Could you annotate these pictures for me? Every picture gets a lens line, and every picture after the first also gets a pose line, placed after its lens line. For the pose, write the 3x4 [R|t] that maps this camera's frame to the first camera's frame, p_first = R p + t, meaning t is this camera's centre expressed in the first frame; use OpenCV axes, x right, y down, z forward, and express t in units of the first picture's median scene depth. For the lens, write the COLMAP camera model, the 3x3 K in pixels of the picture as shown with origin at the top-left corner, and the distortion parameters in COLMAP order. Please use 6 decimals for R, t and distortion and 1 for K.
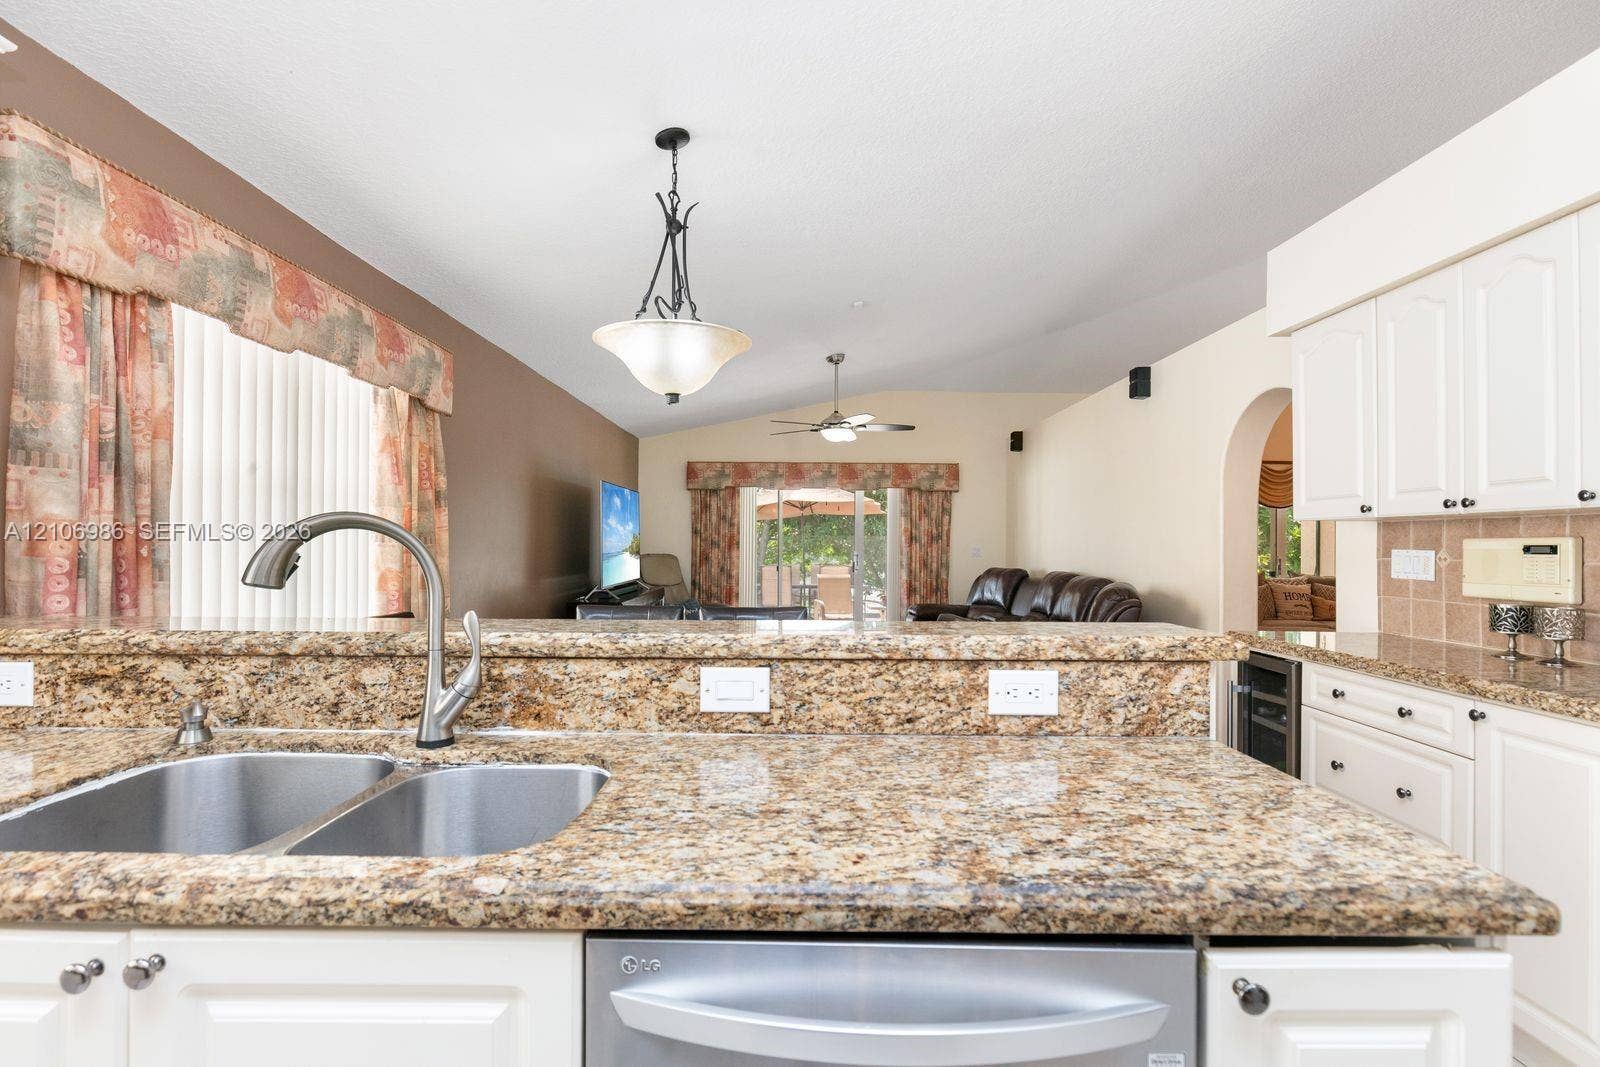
lens RADIAL K [[787.3, 0, 806.0], [0, 787.3, 546.9], [0, 0, 1]] dist [-0.003287, 0.000003]
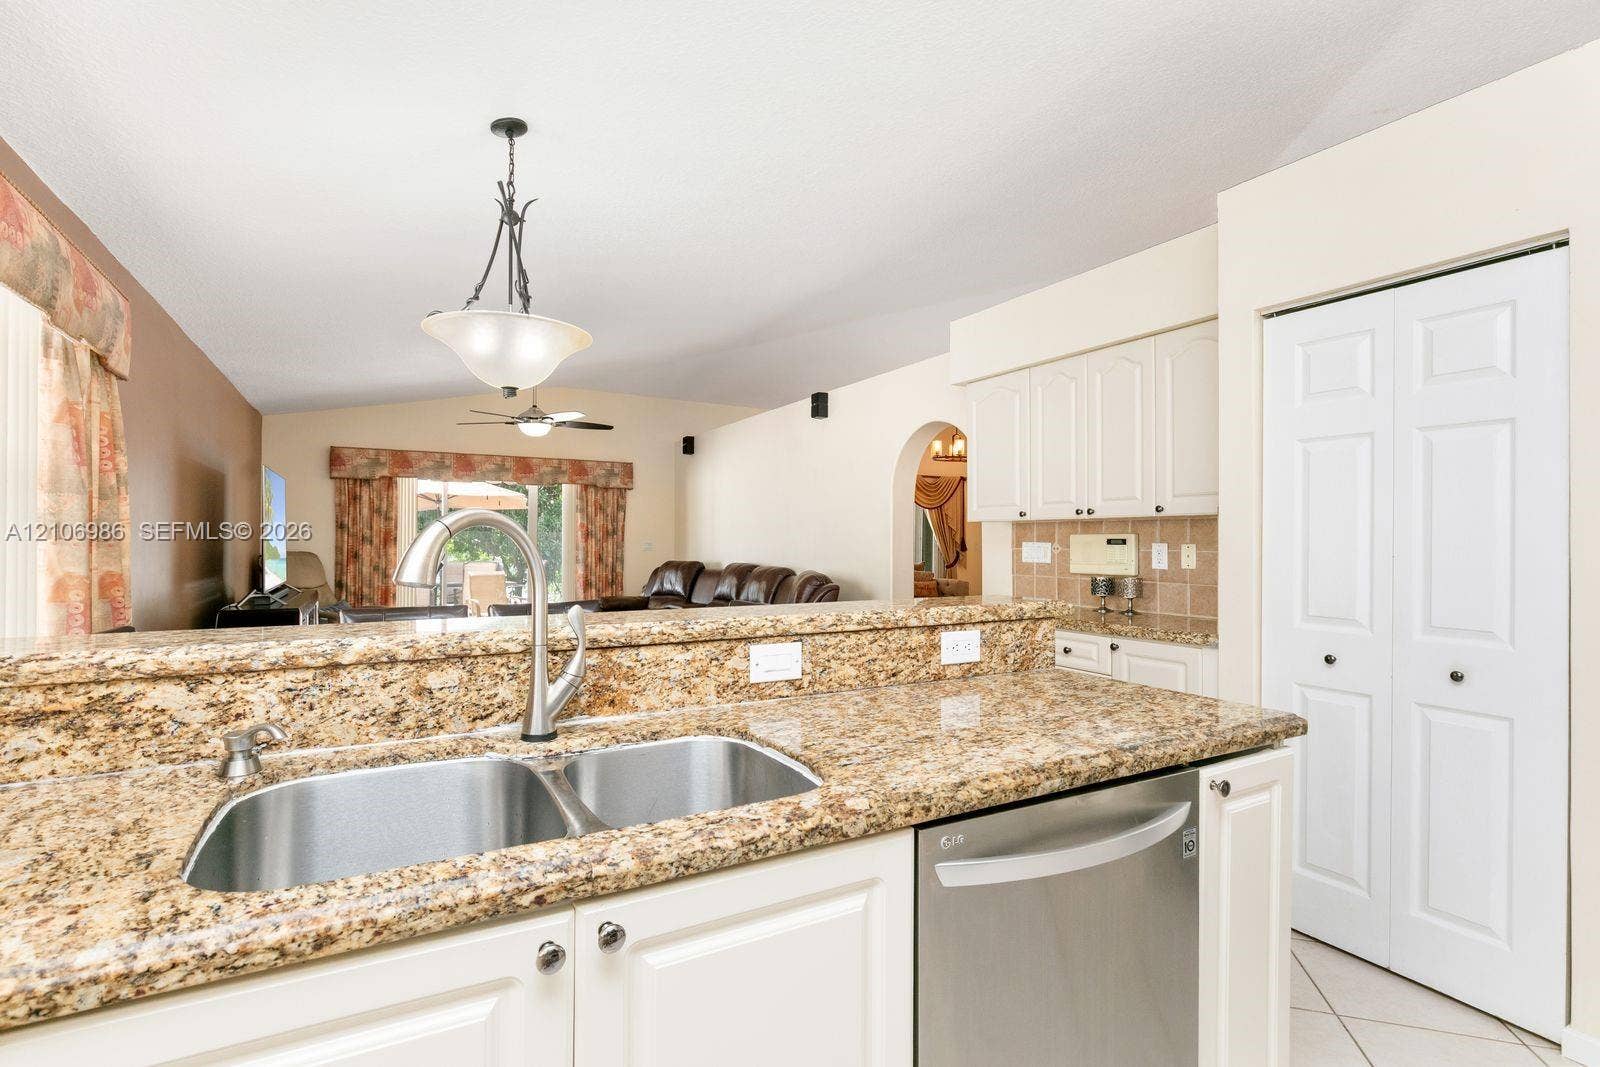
lens RADIAL K [[765.5, 0, 806.9], [0, 765.5, 546.4], [0, 0, 1]] dist [-0.004727, -0.000127]
pose [[0.865450, -0.007387, 0.500940, -0.628911], [0.004267, 0.999964, 0.007373, -0.002454], [-0.500977, -0.004244, 0.865450, -0.026418]]
